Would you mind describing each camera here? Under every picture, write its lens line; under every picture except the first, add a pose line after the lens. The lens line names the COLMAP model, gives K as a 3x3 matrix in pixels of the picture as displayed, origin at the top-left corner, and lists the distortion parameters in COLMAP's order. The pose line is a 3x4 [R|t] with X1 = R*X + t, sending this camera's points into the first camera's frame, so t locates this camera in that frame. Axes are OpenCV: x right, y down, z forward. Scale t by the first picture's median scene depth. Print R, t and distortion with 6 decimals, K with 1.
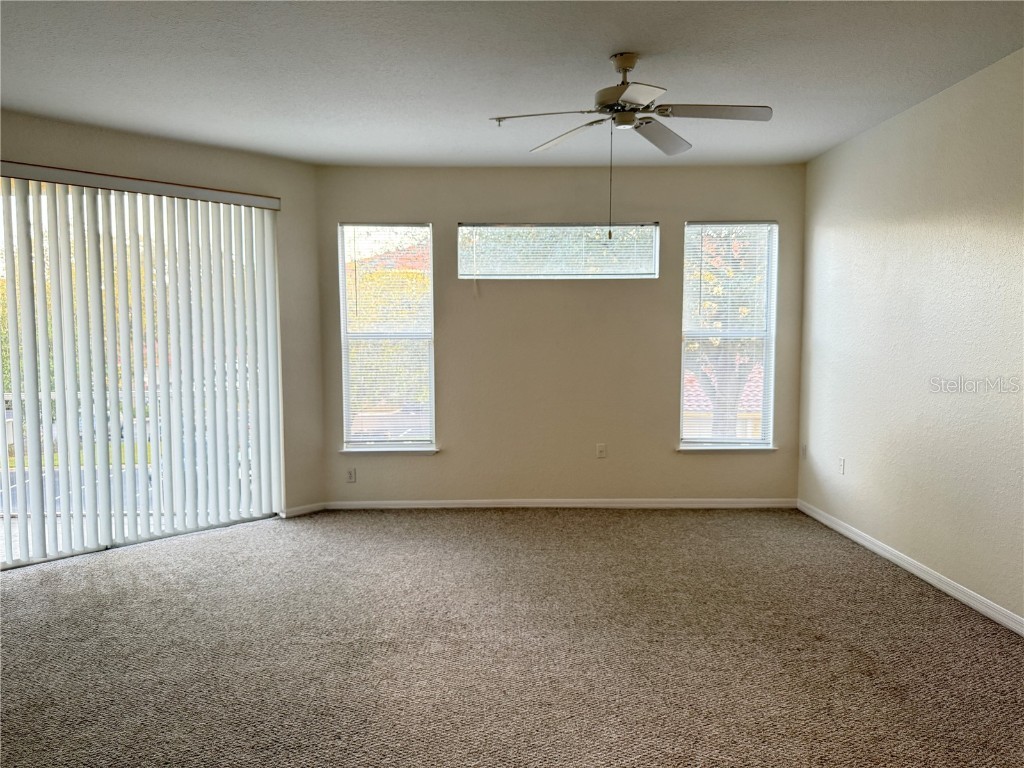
lens RADIAL K [[705.2, 0, 513.7], [0, 705.2, 380.7], [0, 0, 1]] dist [0.073382, -0.104928]
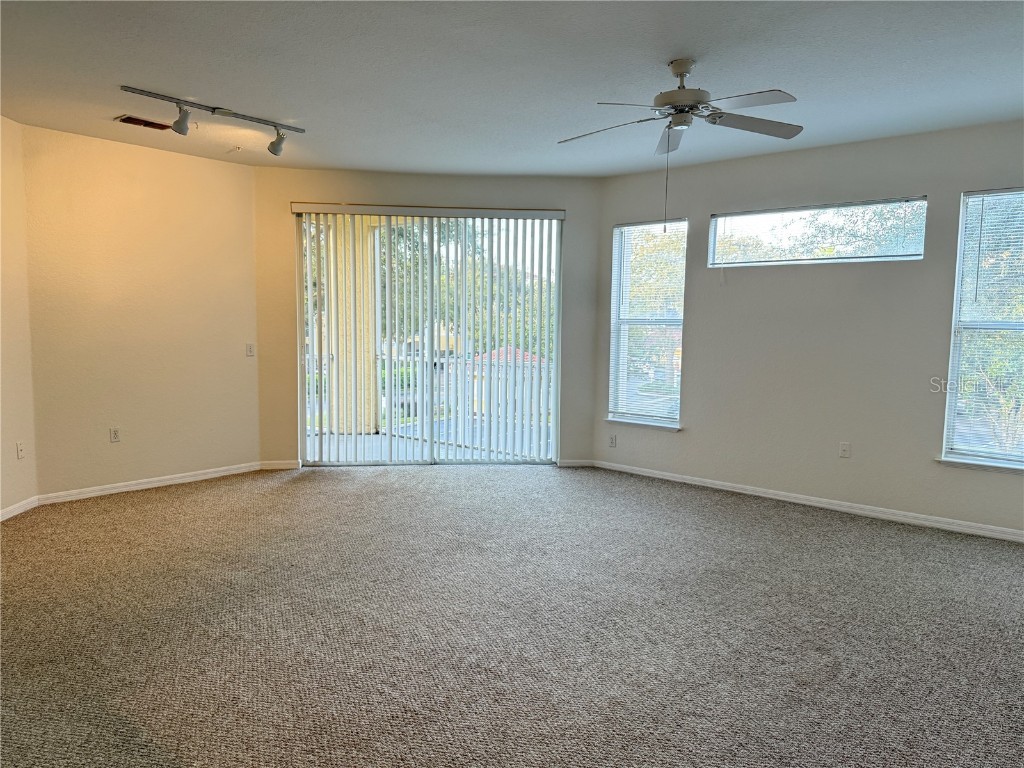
lens RADIAL K [[705.2, 0, 523.2], [0, 705.2, 375.3], [0, 0, 1]] dist [0.073382, -0.104928]
pose [[0.760563, 0.066887, -0.645810, 0.444725], [-0.060262, 0.997658, 0.032358, -0.002523], [0.646462, 0.014308, 0.762812, 0.019048]]
